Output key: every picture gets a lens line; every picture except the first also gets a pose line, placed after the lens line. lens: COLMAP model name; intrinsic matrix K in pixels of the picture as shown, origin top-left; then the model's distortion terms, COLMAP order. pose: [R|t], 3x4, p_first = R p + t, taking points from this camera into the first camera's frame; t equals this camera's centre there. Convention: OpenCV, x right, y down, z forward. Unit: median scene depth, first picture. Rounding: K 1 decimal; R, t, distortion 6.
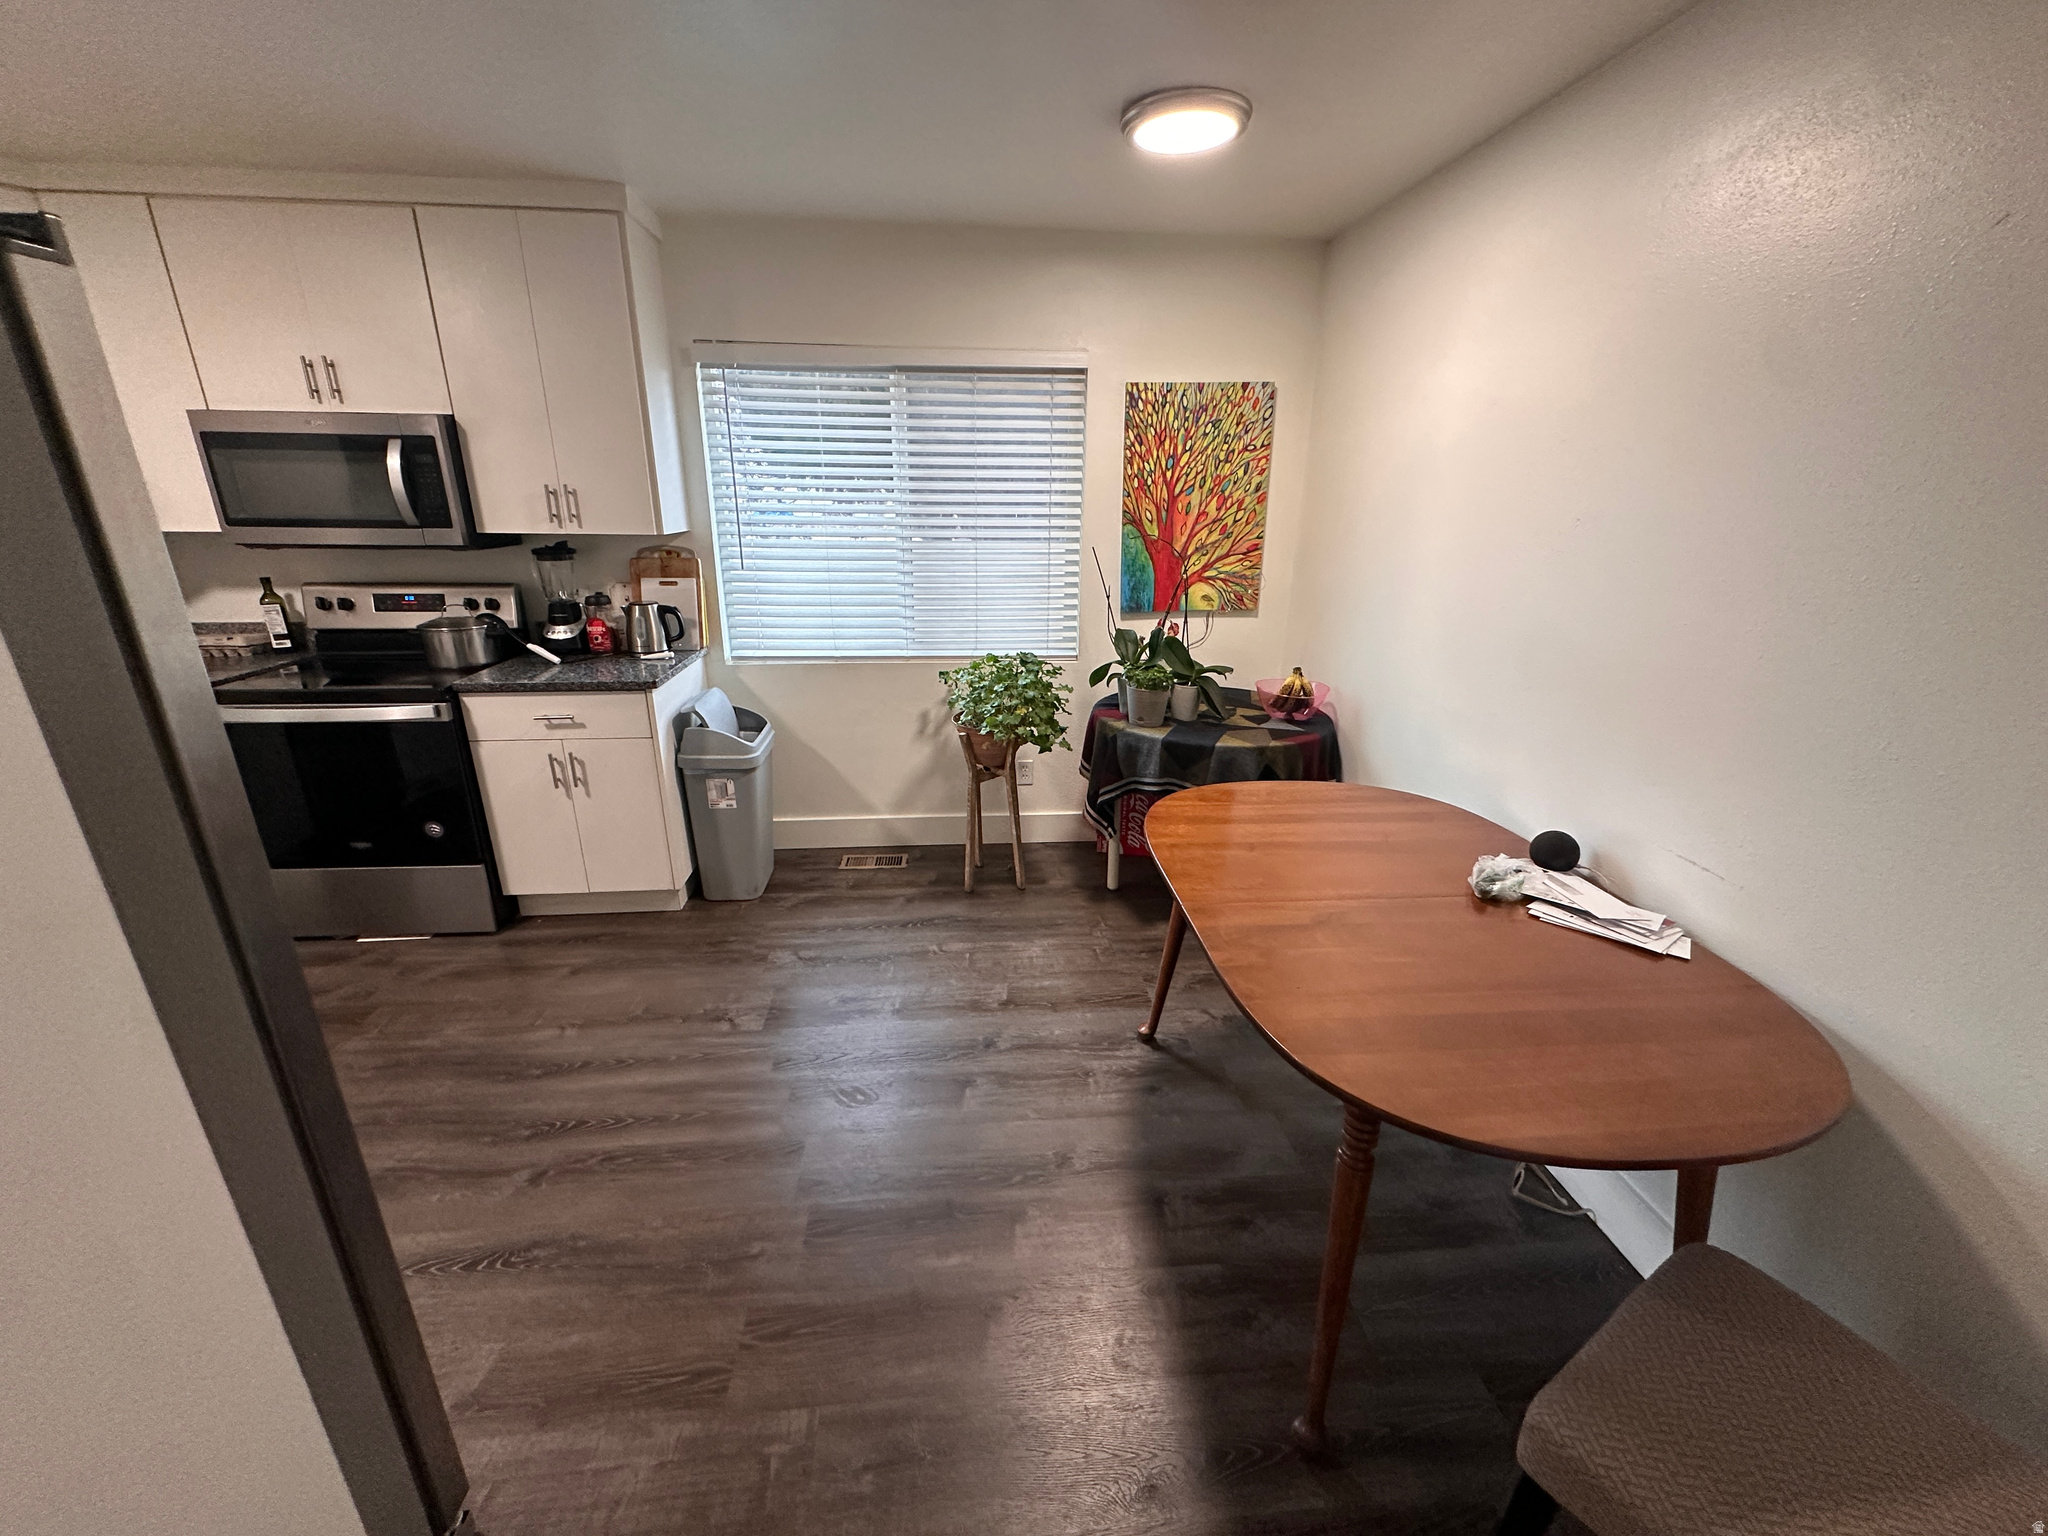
lens RADIAL K [[820.2, 0, 1025.7], [0, 820.2, 770.3], [0, 0, 1]] dist [-0.000231, -0.000392]
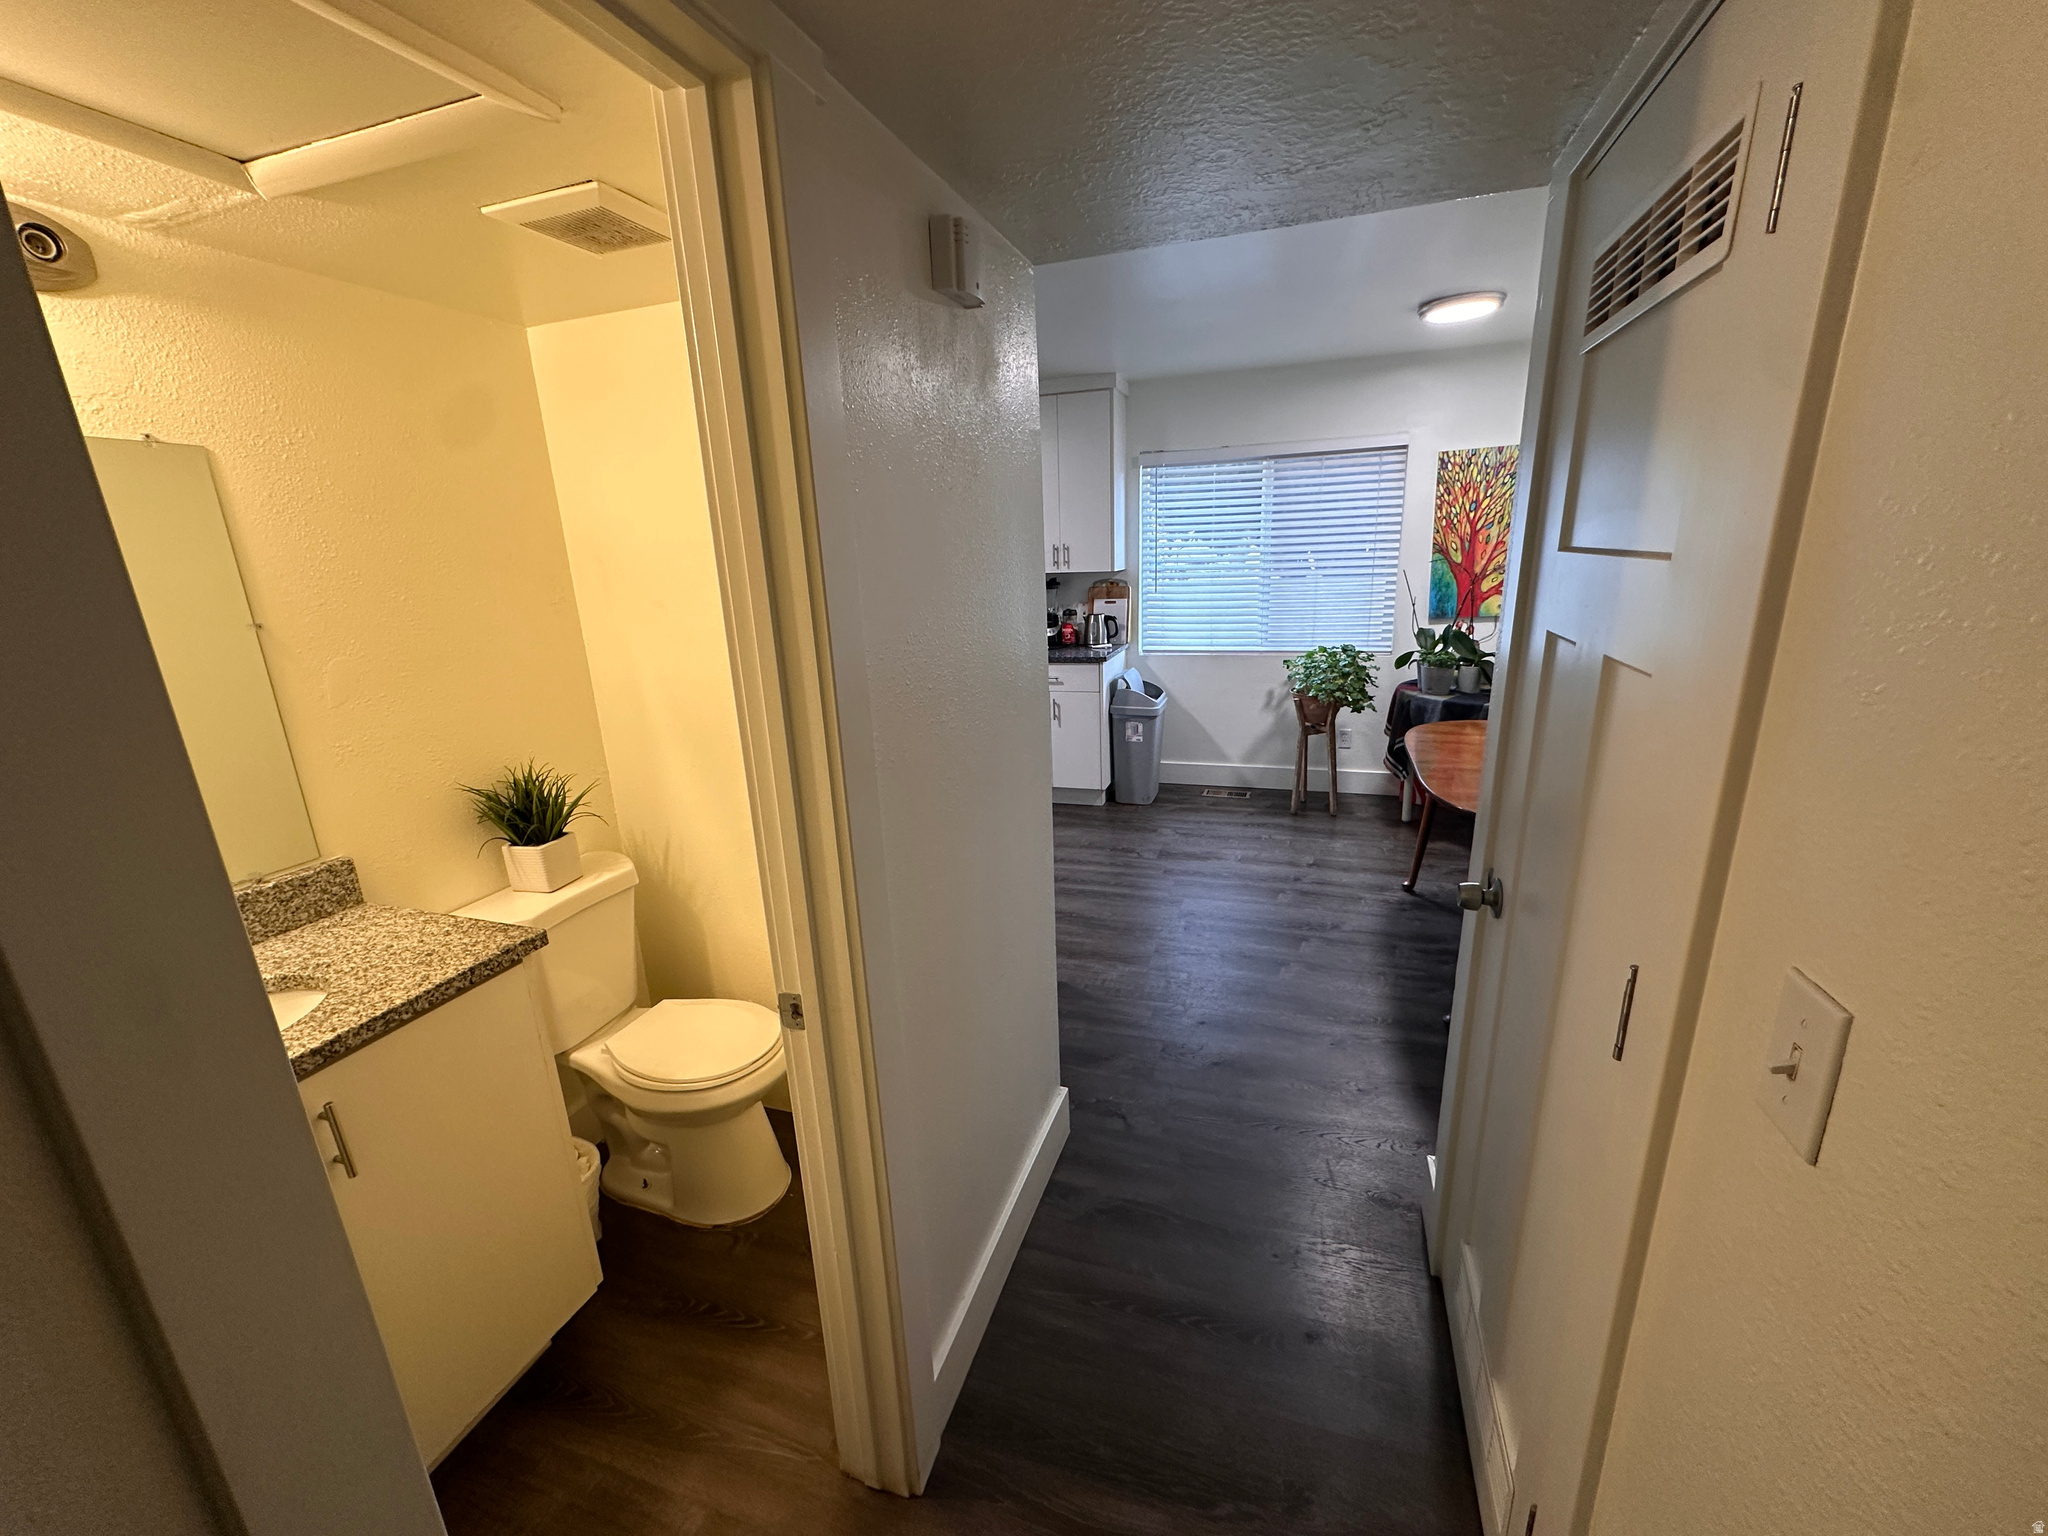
lens RADIAL K [[816.7, 0, 1022.0], [0, 816.7, 771.5], [0, 0, 1]] dist [-0.001192, 0.000287]
pose [[0.911793, 0.063732, -0.405675, 0.074593], [-0.085246, 0.995739, -0.035165, 0.175252], [0.401705, 0.066645, 0.913341, -0.512056]]
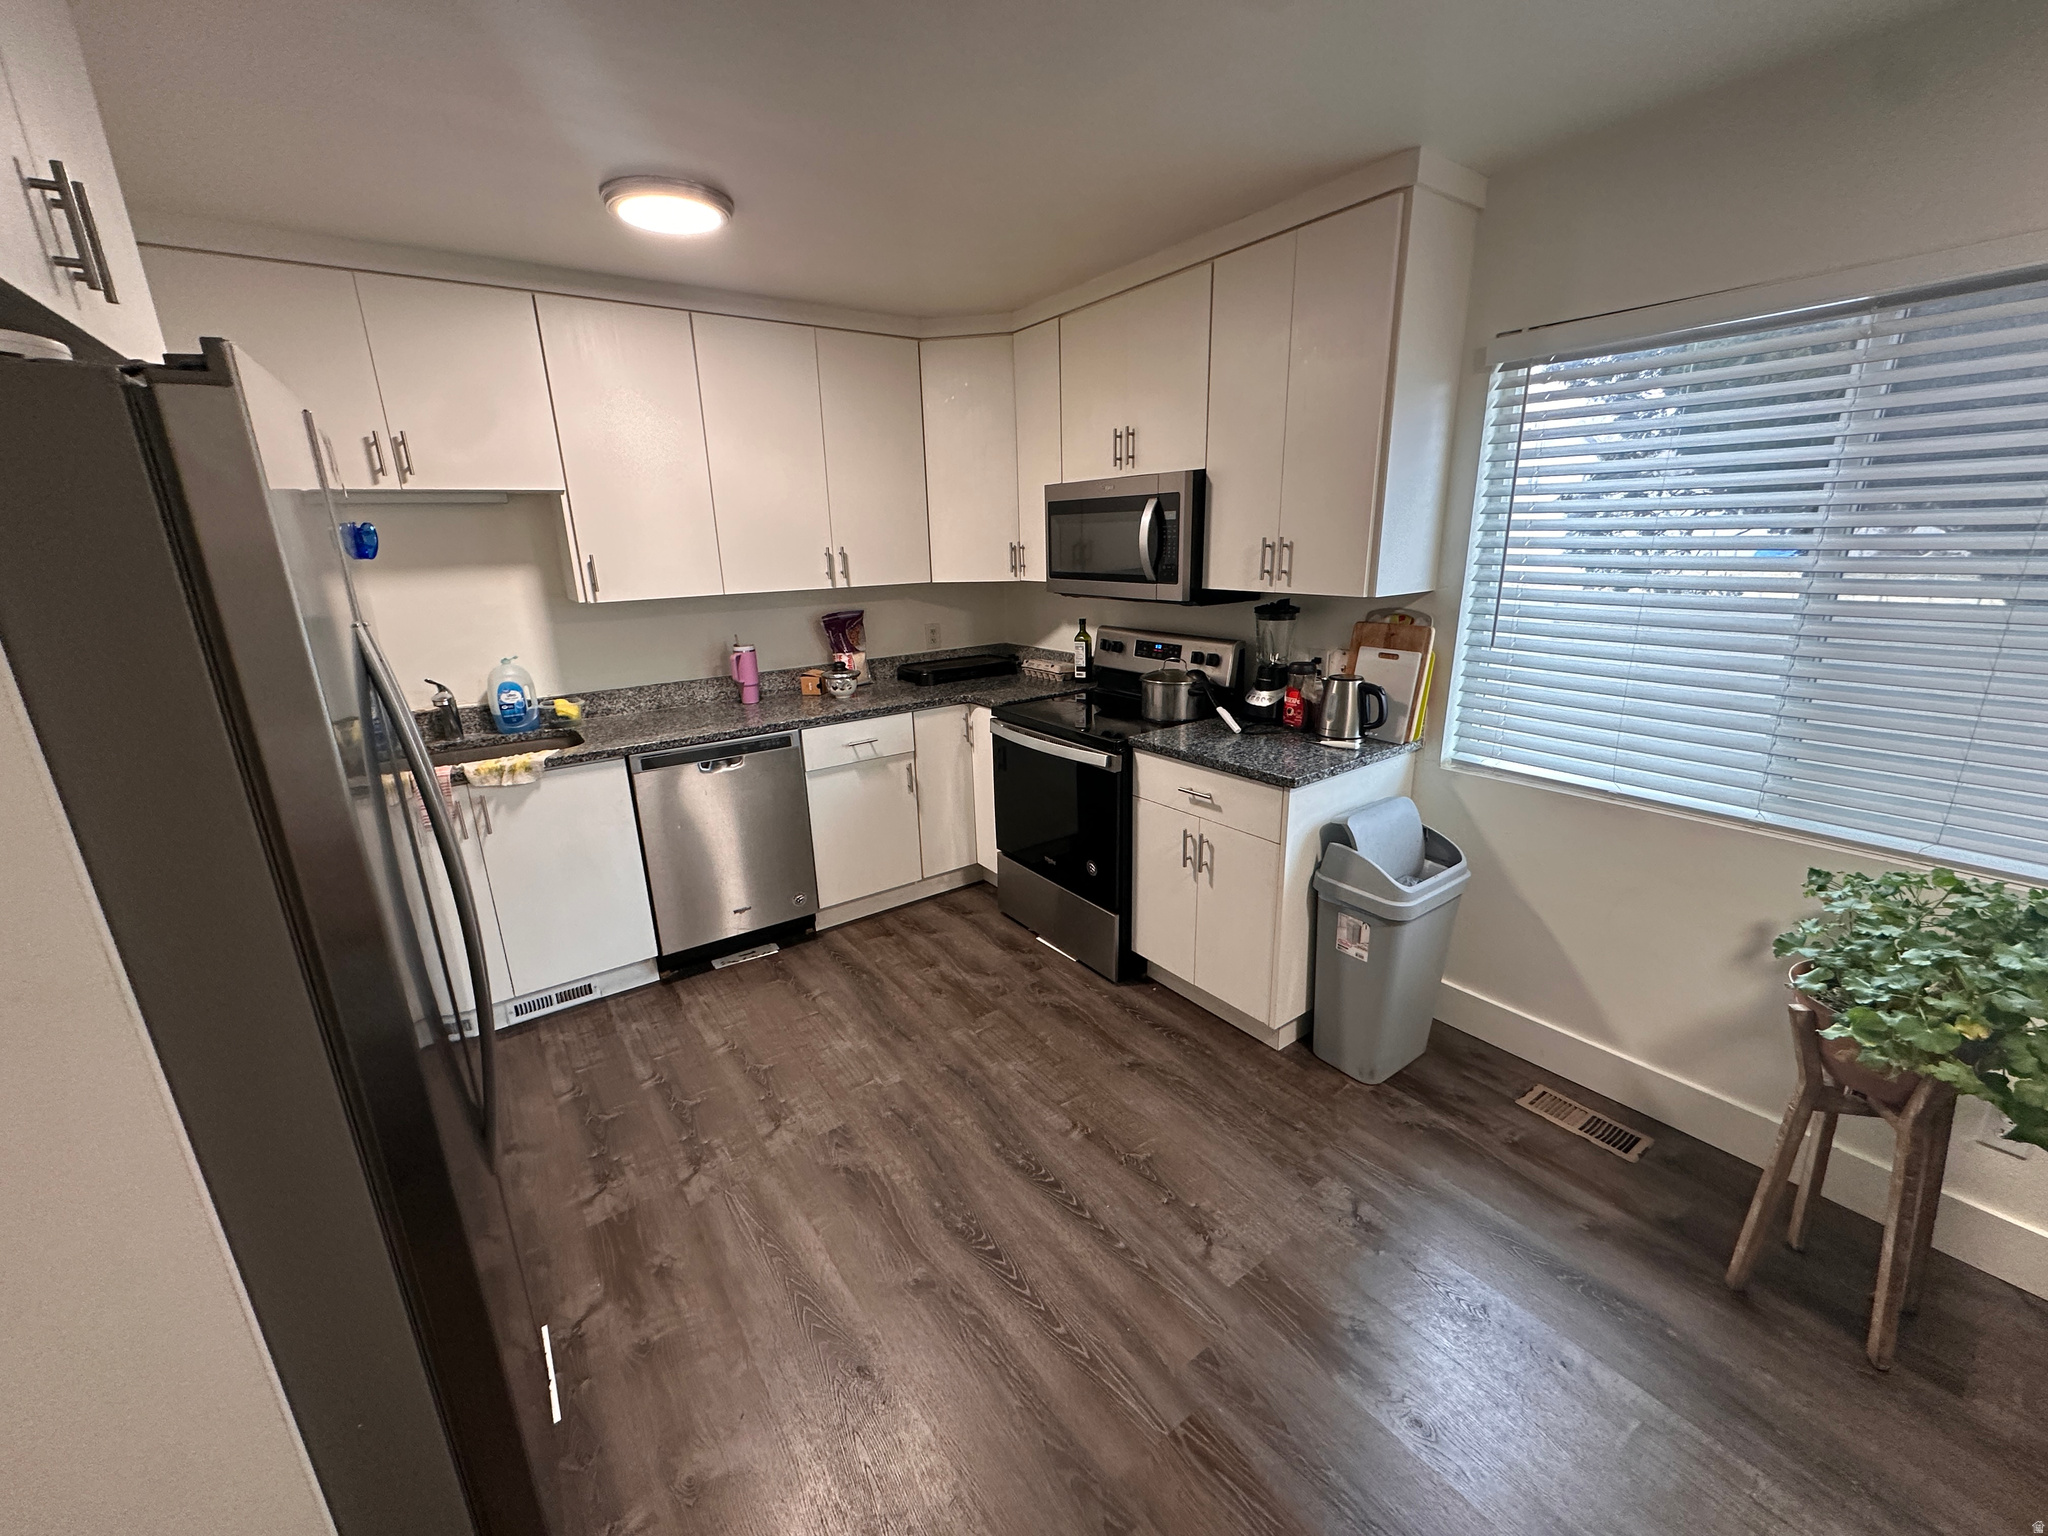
lens RADIAL K [[816.7, 0, 1022.0], [0, 816.7, 771.5], [0, 0, 1]] dist [-0.001192, 0.000287]
pose [[0.506570, 0.215998, -0.834705, 0.067405], [-0.247634, 0.963771, 0.099110, -0.114955], [0.825872, 0.156495, 0.541706, 0.310818]]
